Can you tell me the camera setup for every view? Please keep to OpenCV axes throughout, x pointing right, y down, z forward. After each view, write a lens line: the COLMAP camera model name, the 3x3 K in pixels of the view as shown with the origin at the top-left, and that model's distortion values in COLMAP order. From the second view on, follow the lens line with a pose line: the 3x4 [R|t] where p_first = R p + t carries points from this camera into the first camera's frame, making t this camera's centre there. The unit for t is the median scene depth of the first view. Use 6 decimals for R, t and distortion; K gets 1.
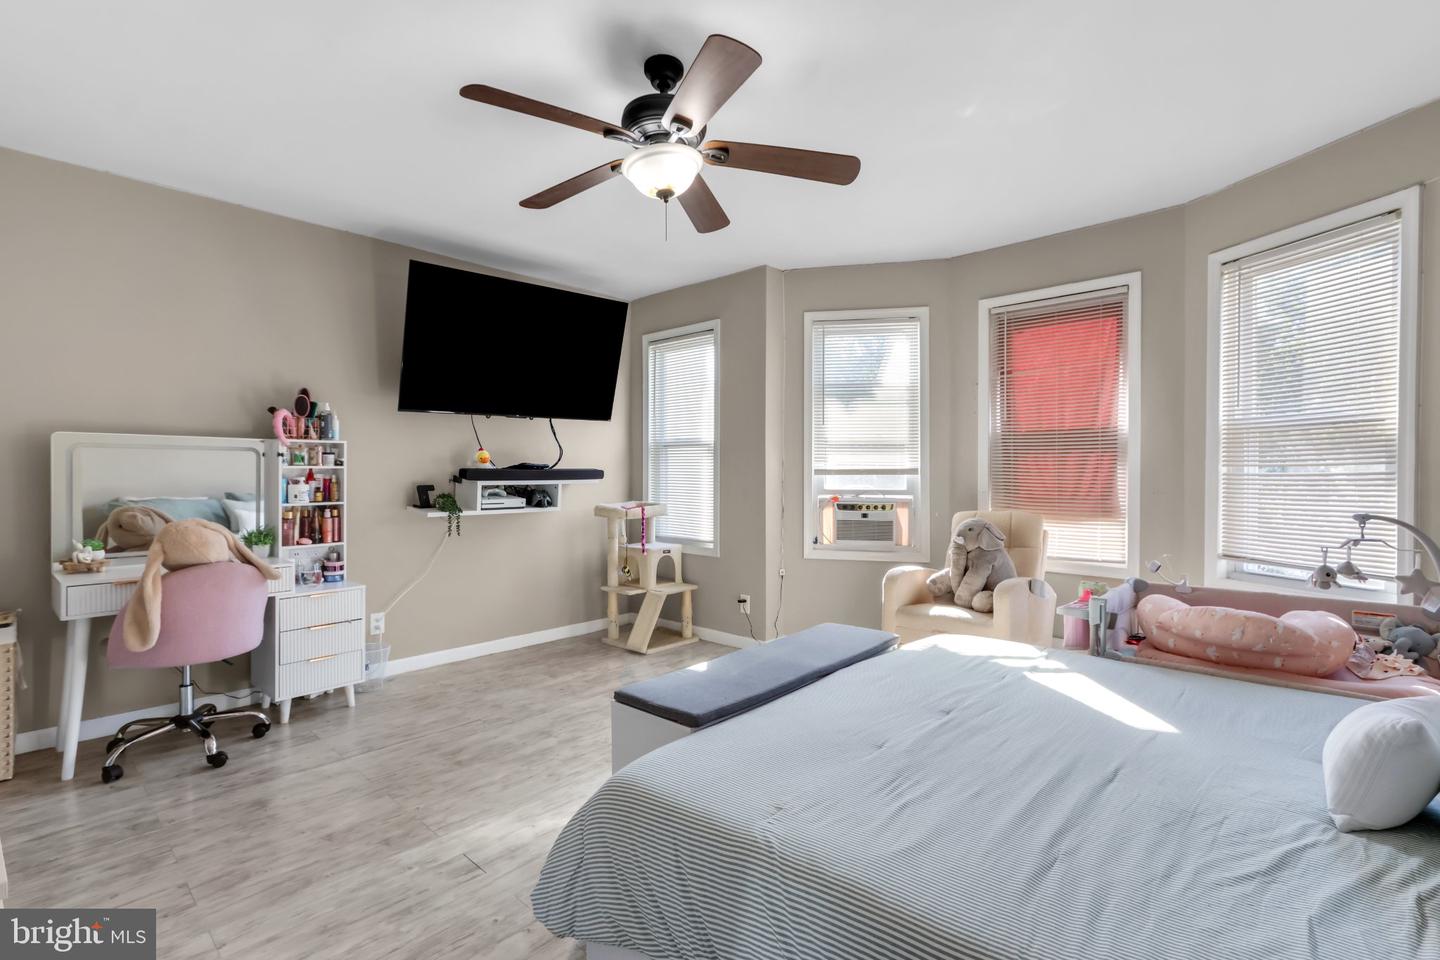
lens RADIAL K [[660.6, 0, 710.7], [0, 660.6, 479.6], [0, 0, 1]] dist [0.001954, -0.000236]
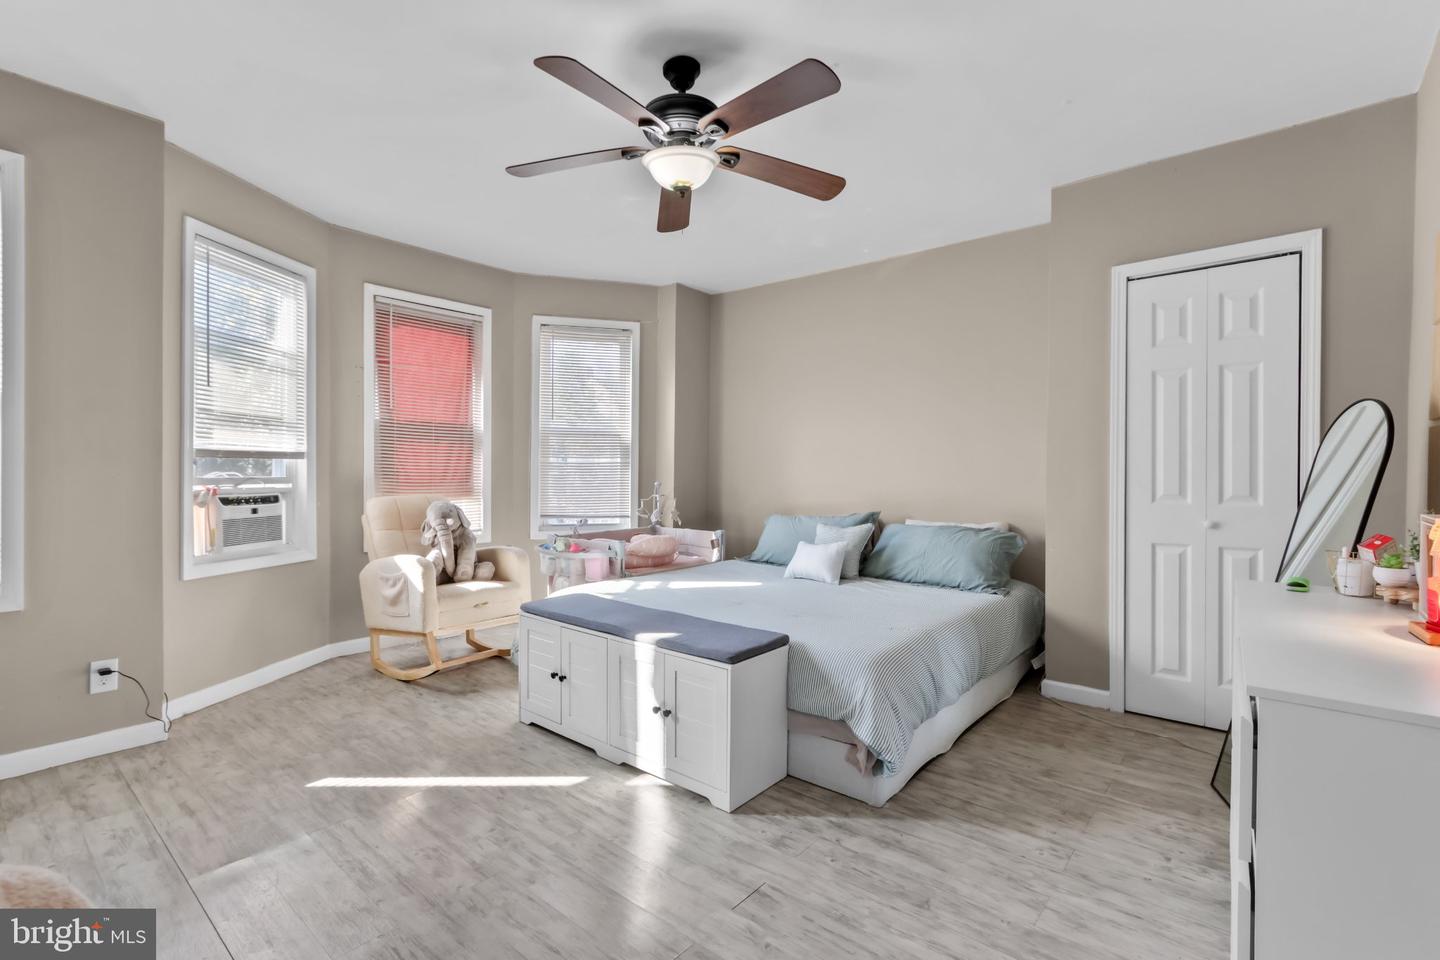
lens RADIAL K [[660.6, 0, 709.6], [0, 660.6, 473.9], [0, 0, 1]] dist [0.001954, -0.000236]
pose [[-0.046961, -0.006066, 0.998878, -0.609111], [0.002259, 0.999978, 0.006179, 0.007846], [-0.998894, 0.002547, -0.046947, 0.542312]]
